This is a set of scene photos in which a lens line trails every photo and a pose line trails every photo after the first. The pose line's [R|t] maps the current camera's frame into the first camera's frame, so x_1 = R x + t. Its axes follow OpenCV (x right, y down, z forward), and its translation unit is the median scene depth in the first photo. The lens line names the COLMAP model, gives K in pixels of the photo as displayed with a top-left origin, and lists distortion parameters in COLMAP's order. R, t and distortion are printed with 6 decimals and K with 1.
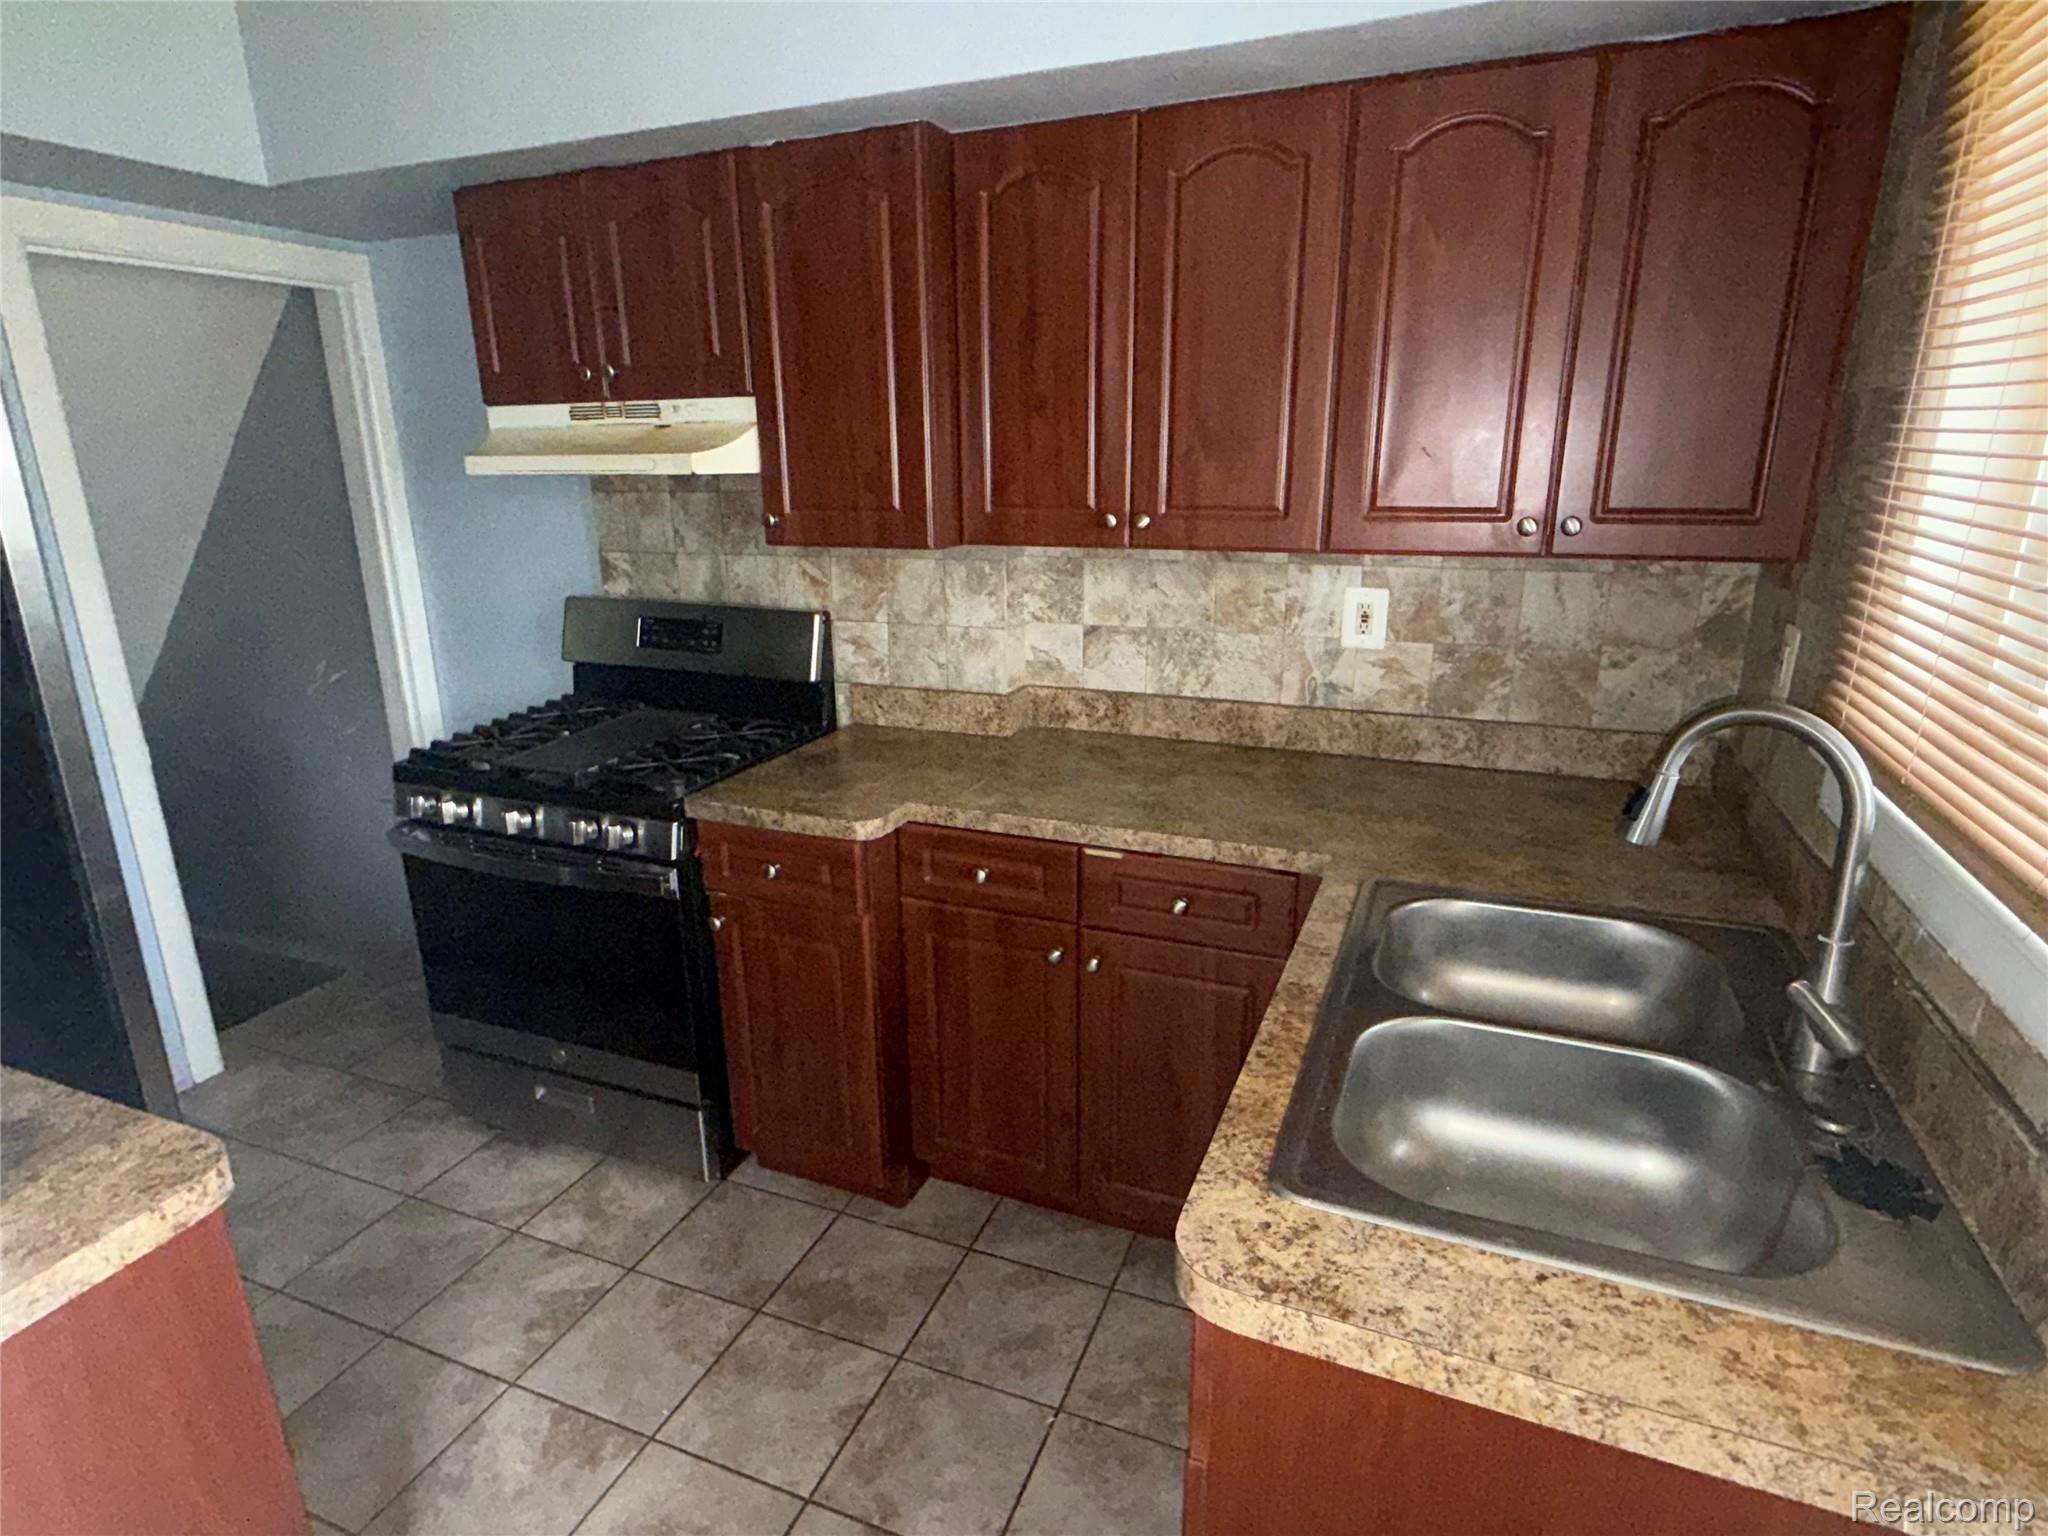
lens RADIAL K [[1097.0, 0, 1024.4], [0, 1097.0, 766.2], [0, 0, 1]] dist [0.001199, 0.000714]
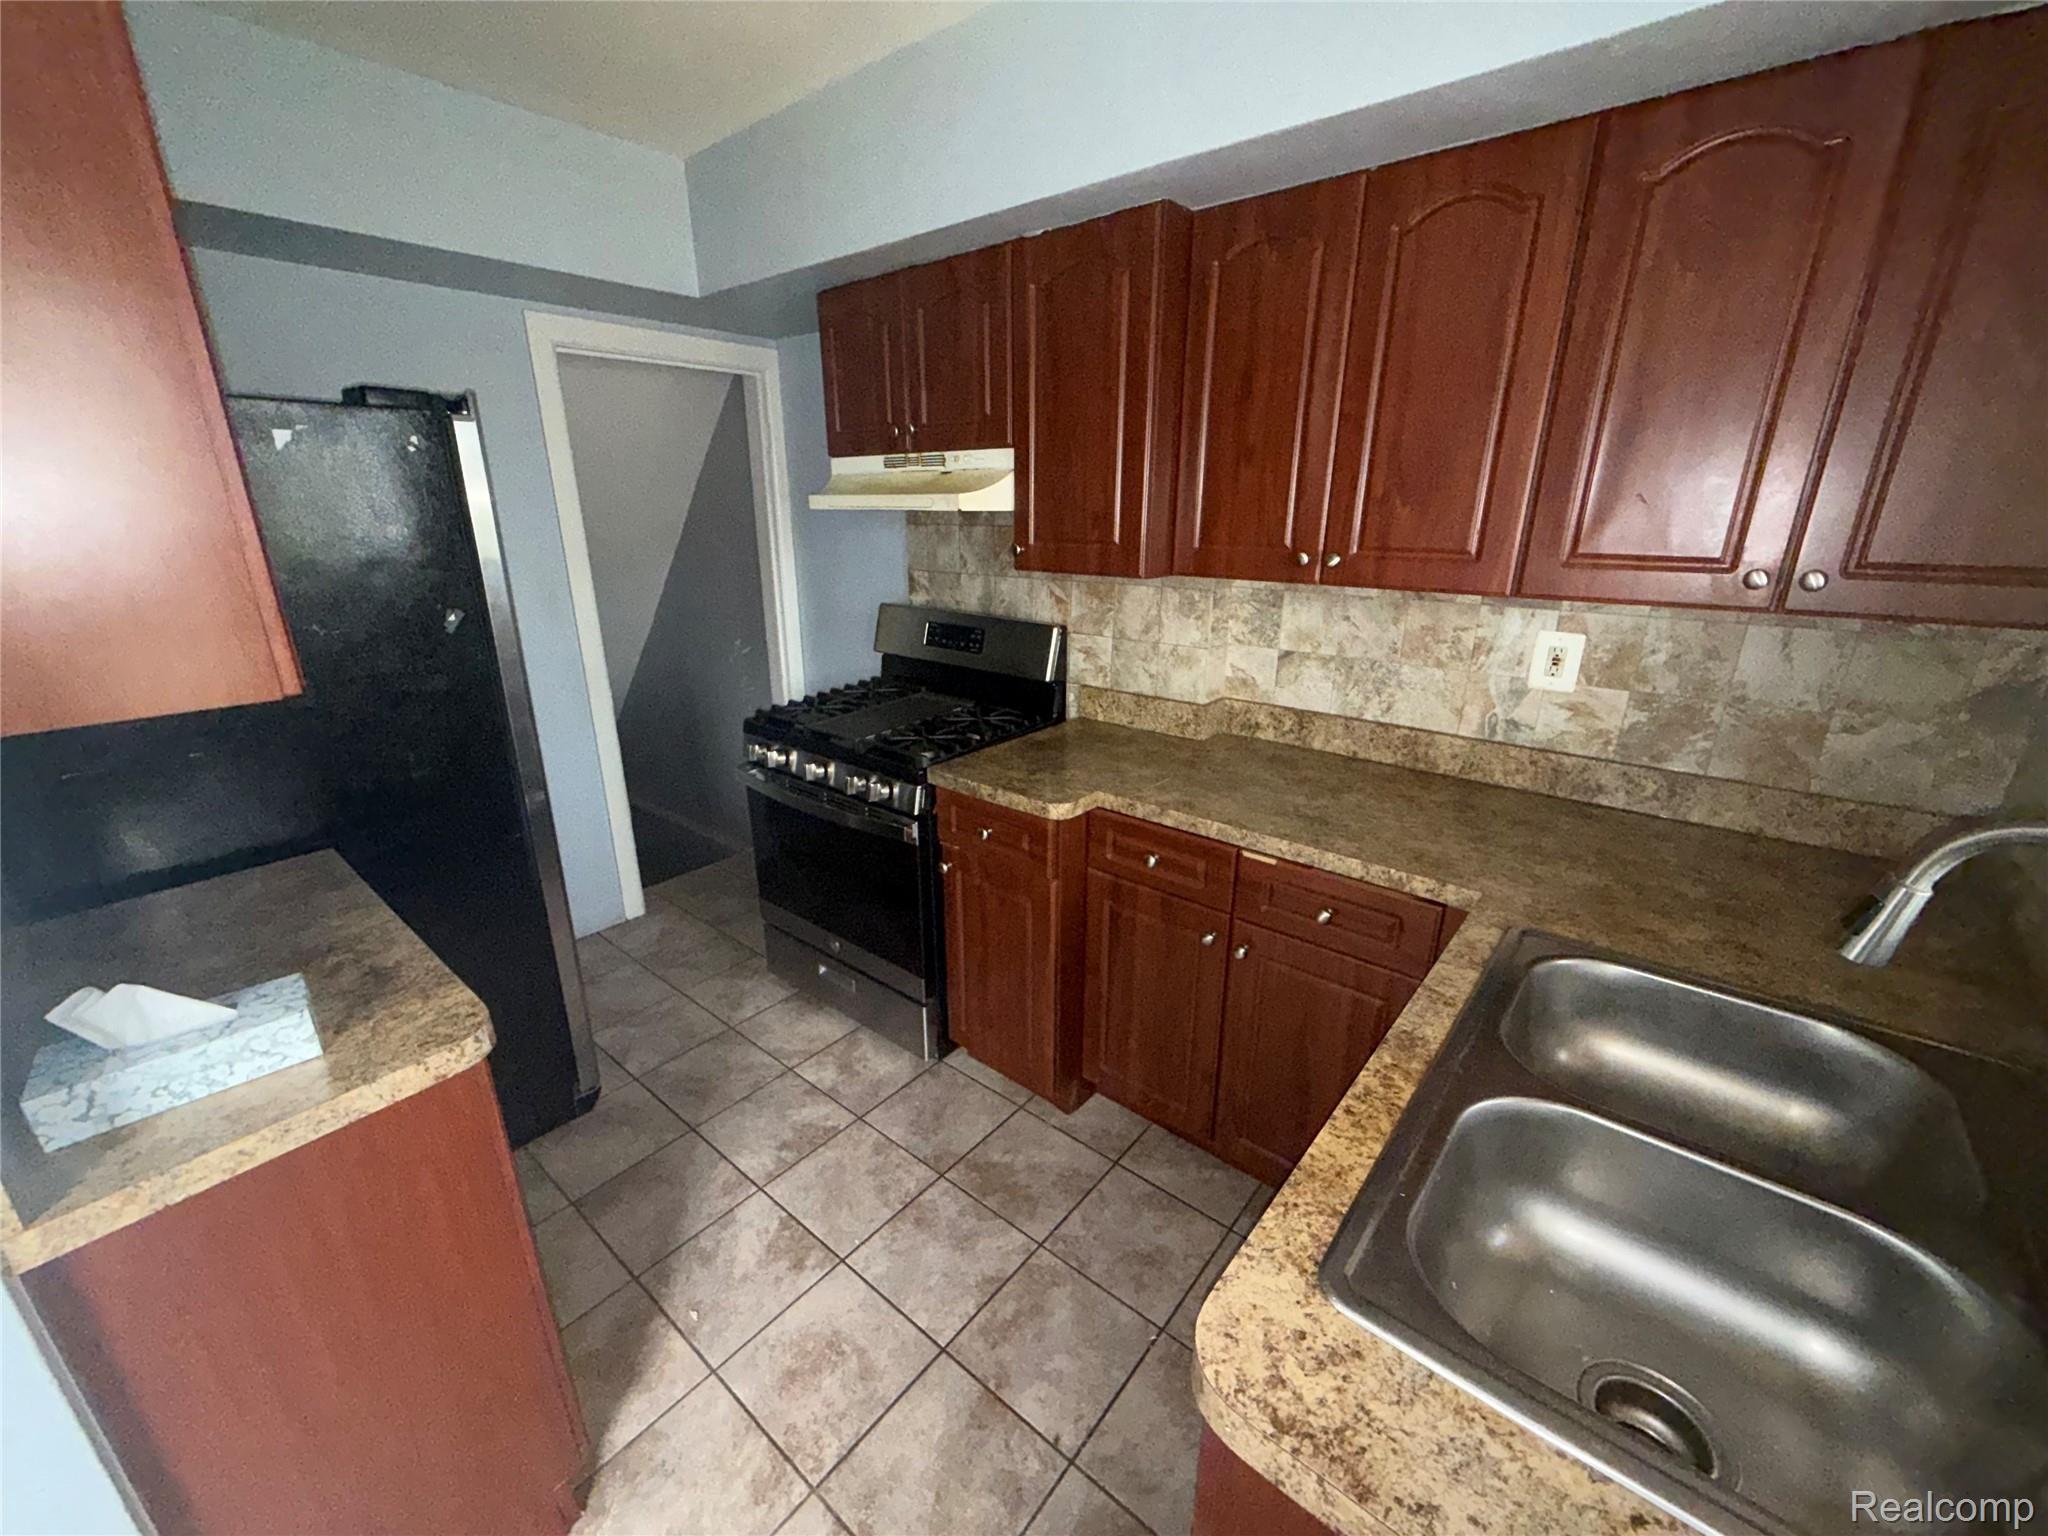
lens RADIAL K [[816.4, 0, 1021.6], [0, 816.4, 767.9], [0, 0, 1]] dist [0.001446, -0.000423]
pose [[0.954124, 0.103830, -0.280833, 0.062265], [-0.093250, 0.994345, 0.050817, -0.030258], [0.284522, -0.022298, 0.958410, 0.127517]]
